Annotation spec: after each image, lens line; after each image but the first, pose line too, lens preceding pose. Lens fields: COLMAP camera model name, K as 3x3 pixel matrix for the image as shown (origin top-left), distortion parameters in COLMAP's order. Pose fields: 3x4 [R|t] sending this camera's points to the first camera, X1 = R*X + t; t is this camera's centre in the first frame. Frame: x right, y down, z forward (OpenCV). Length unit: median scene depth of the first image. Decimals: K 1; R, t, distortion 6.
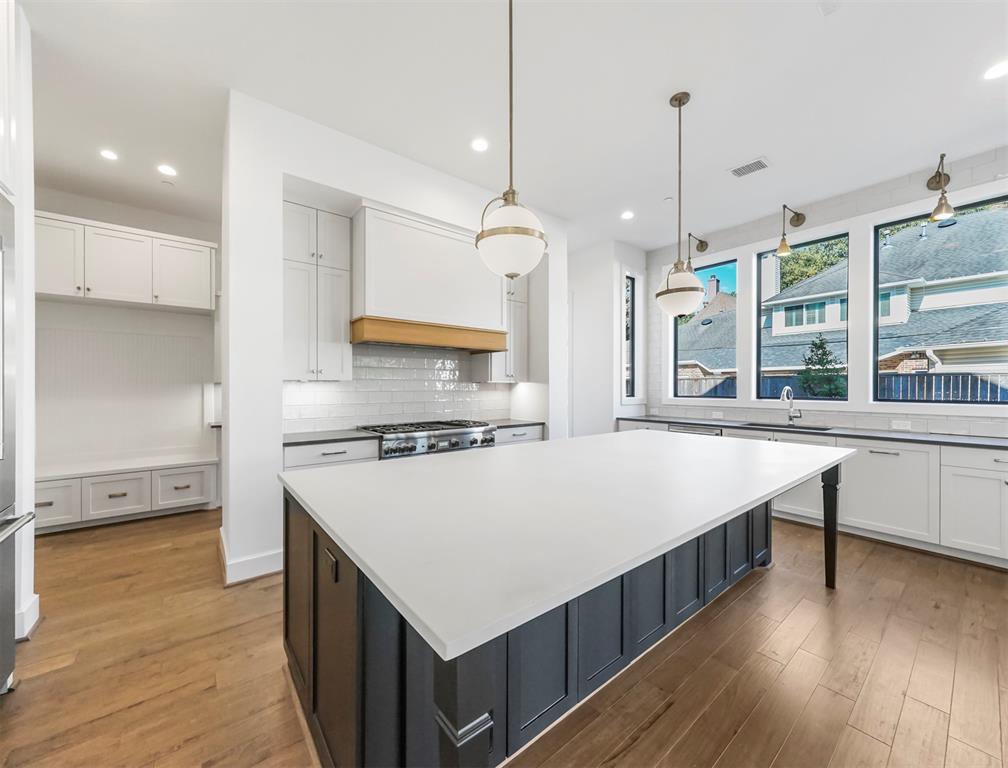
lens RADIAL K [[391.2, 0, 506.1], [0, 391.2, 385.0], [0, 0, 1]] dist [0.004431, 0.000068]
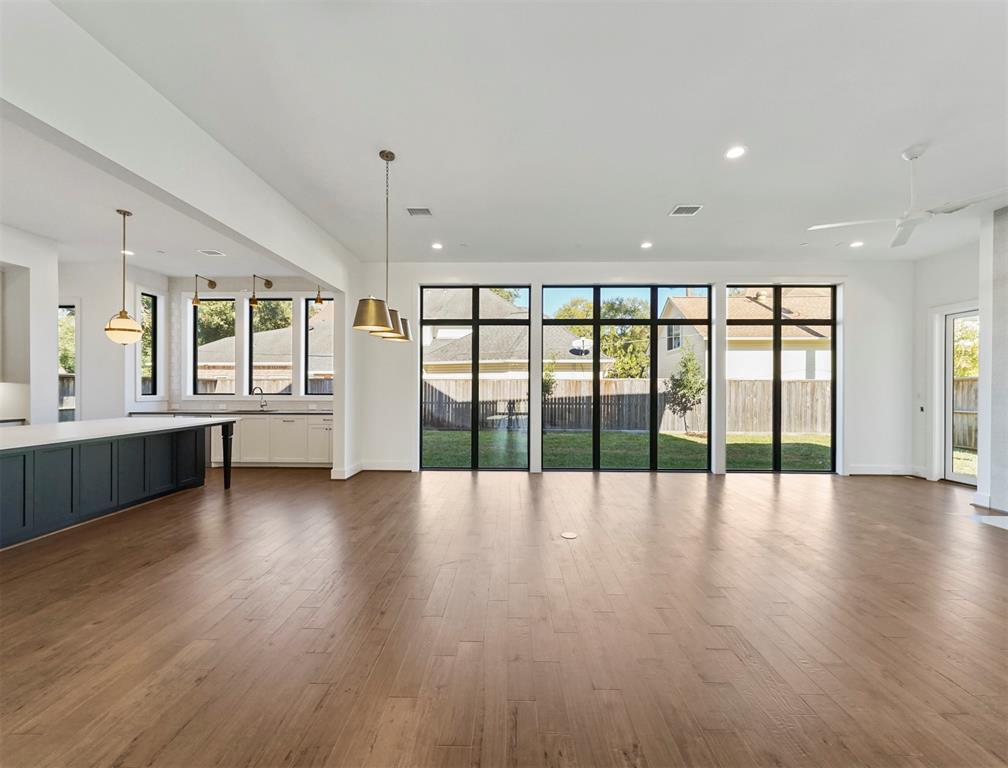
lens RADIAL K [[391.2, 0, 502.8], [0, 391.2, 387.1], [0, 0, 1]] dist [0.004431, 0.000068]
pose [[0.656715, -0.001988, 0.754136, 0.067671], [-0.004806, 0.999965, 0.006821, -0.004302], [-0.754124, -0.008104, 0.656682, -0.348743]]
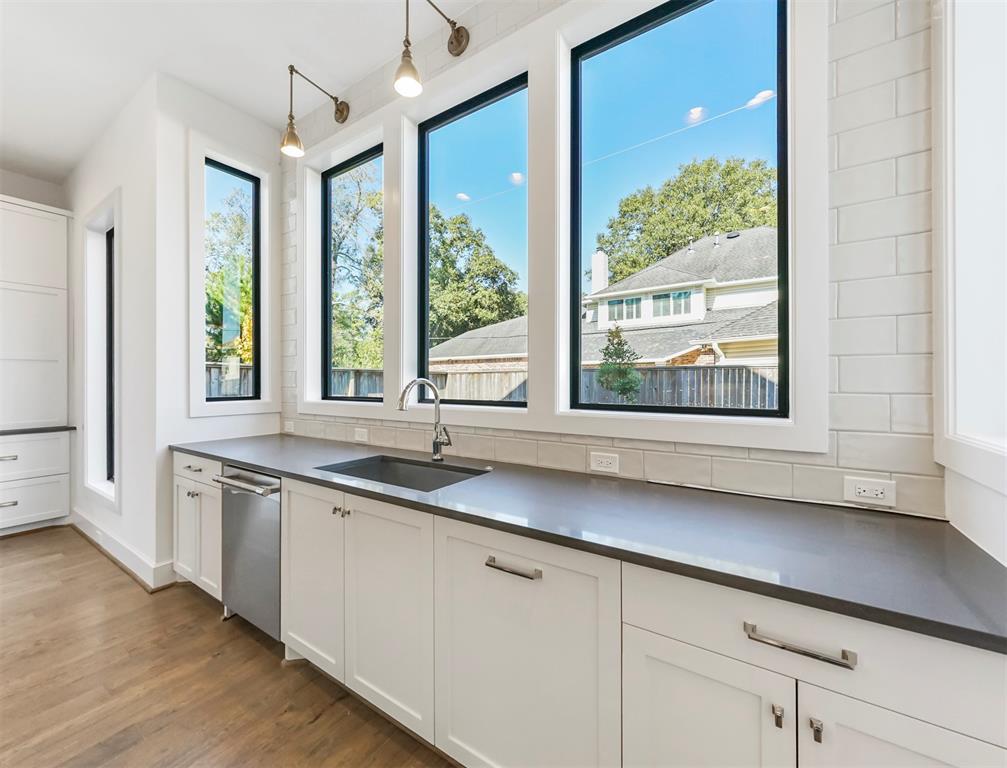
lens RADIAL K [[390.8, 0, 504.8], [0, 390.8, 379.0], [0, 0, 1]] dist [0.004431, 0.000068]
pose [[0.954187, -0.000702, 0.299210, 0.282726], [0.000960, 0.999999, -0.000717, 0.001629], [-0.299209, 0.000972, 0.954187, 0.223161]]
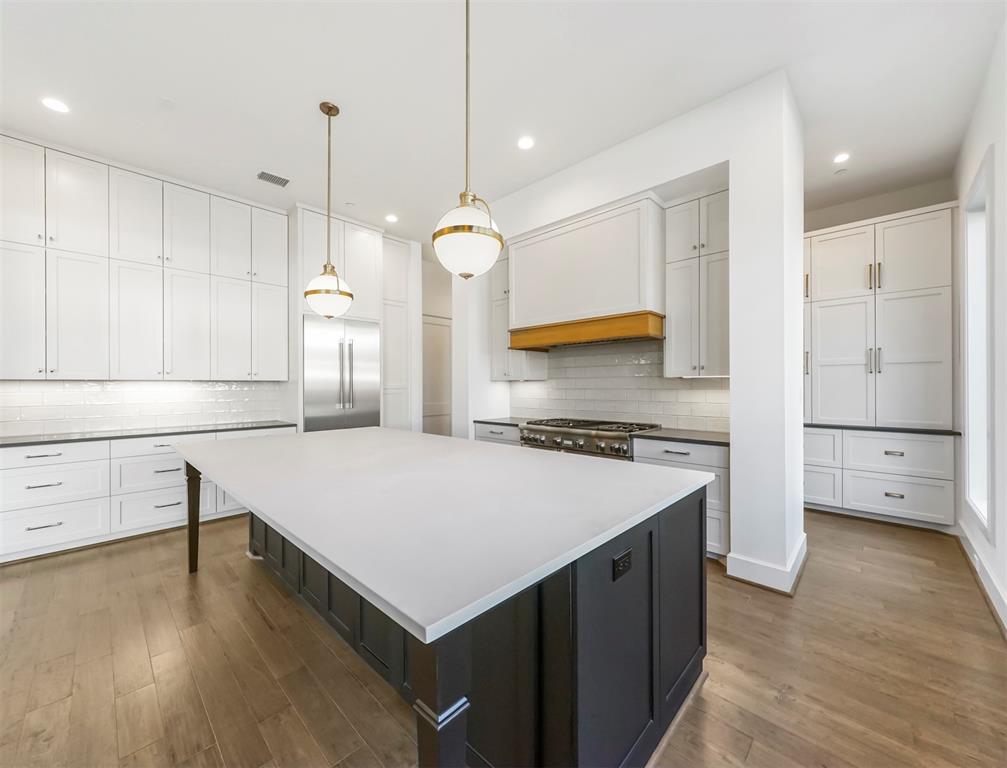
lens RADIAL K [[390.8, 0, 500.0], [0, 390.8, 385.2], [0, 0, 1]] dist [0.004431, 0.000068]
pose [[0.123155, -0.010644, -0.992330, 0.297458], [0.009714, 0.999908, -0.009520, 0.005083], [0.992340, -0.008467, 0.123247, 0.263556]]
